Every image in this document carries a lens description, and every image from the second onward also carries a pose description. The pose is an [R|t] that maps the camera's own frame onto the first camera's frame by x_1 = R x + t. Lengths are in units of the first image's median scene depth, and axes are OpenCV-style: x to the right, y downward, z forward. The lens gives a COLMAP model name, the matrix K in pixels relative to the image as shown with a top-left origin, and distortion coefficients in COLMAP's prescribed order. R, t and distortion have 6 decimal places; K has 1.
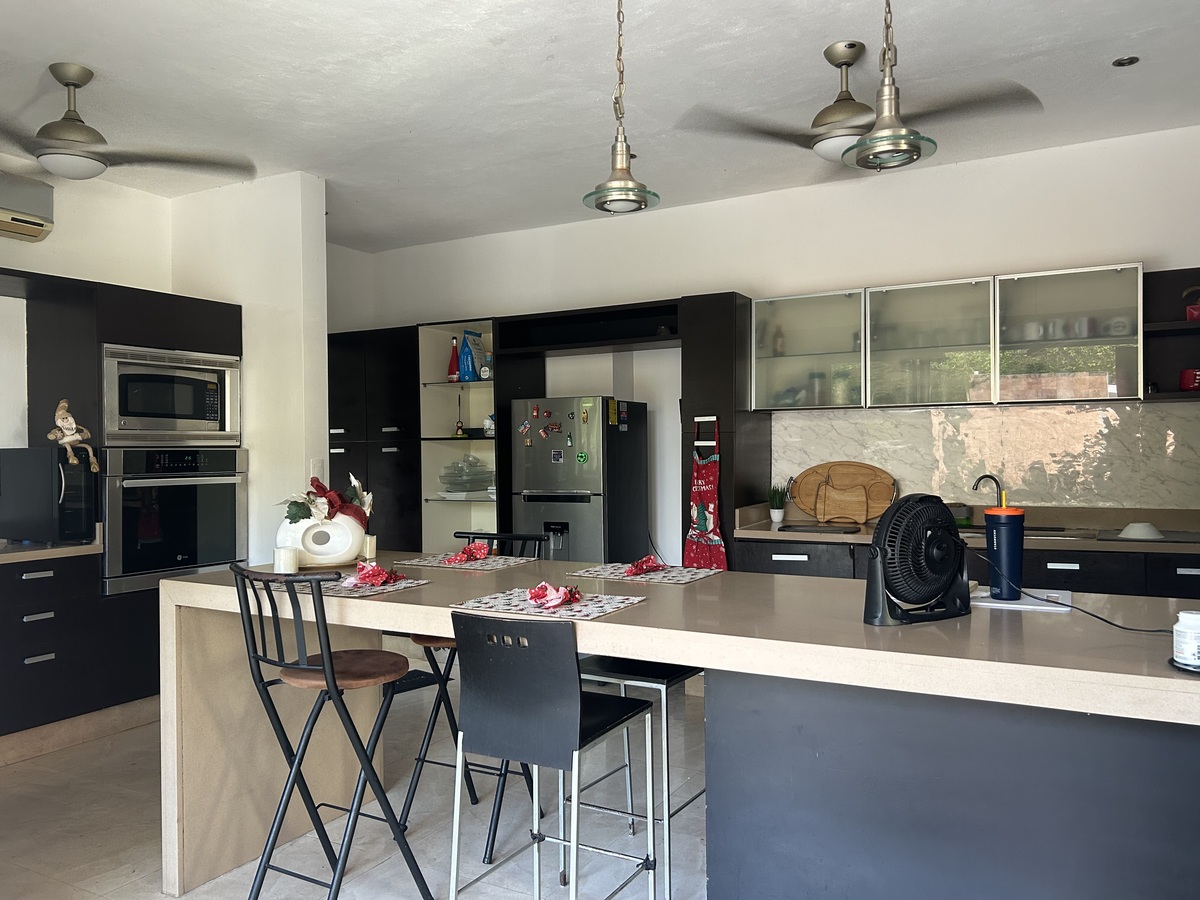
lens RADIAL K [[904.0, 0, 600.0], [0, 904.0, 450.0], [0, 0, 1]] dist [0.069524, -0.070636]
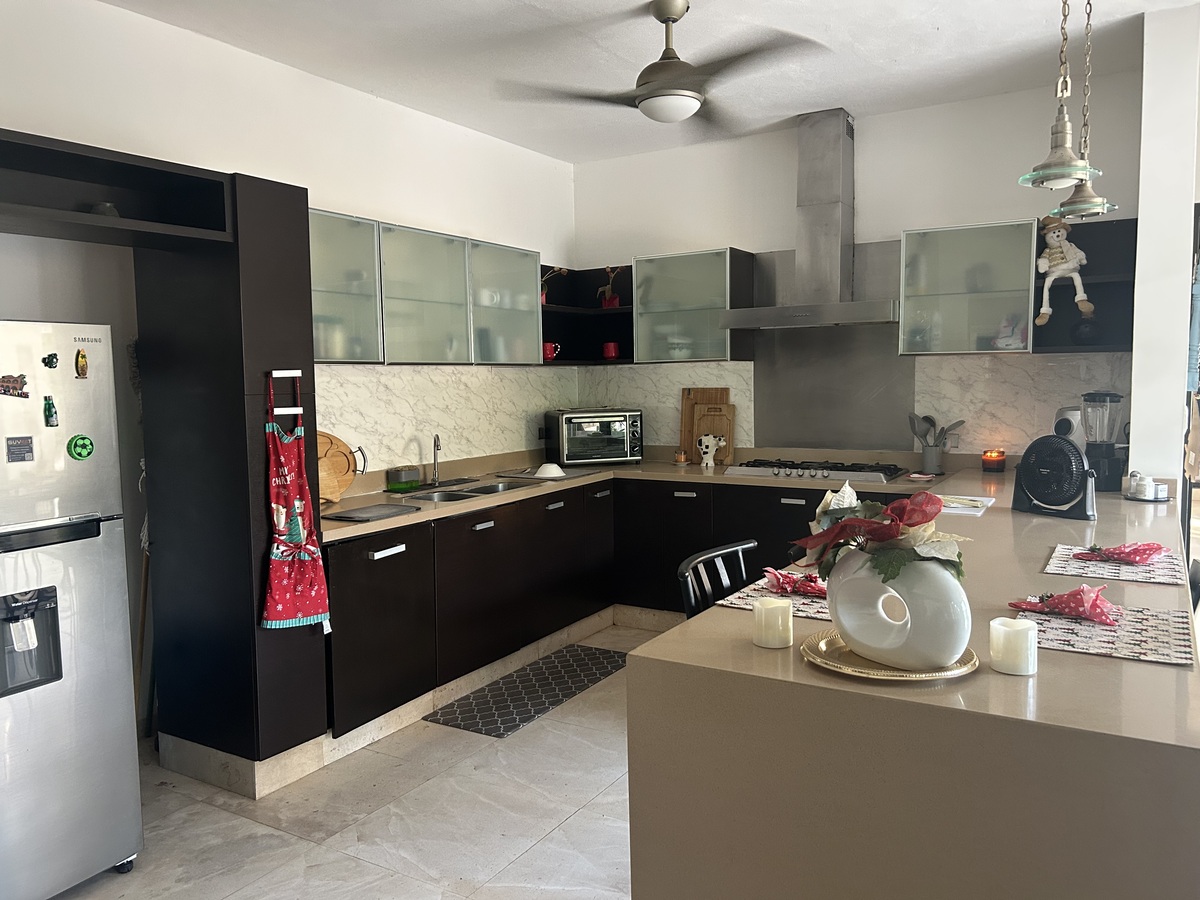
lens RADIAL K [[904.0, 0, 600.0], [0, 904.0, 450.0], [0, 0, 1]] dist [0.069524, -0.070636]
pose [[0.083730, -0.070350, 0.994002, -0.527233], [0.033192, 0.997148, 0.067777, -0.016092], [-0.995936, 0.027318, 0.085826, 0.719847]]
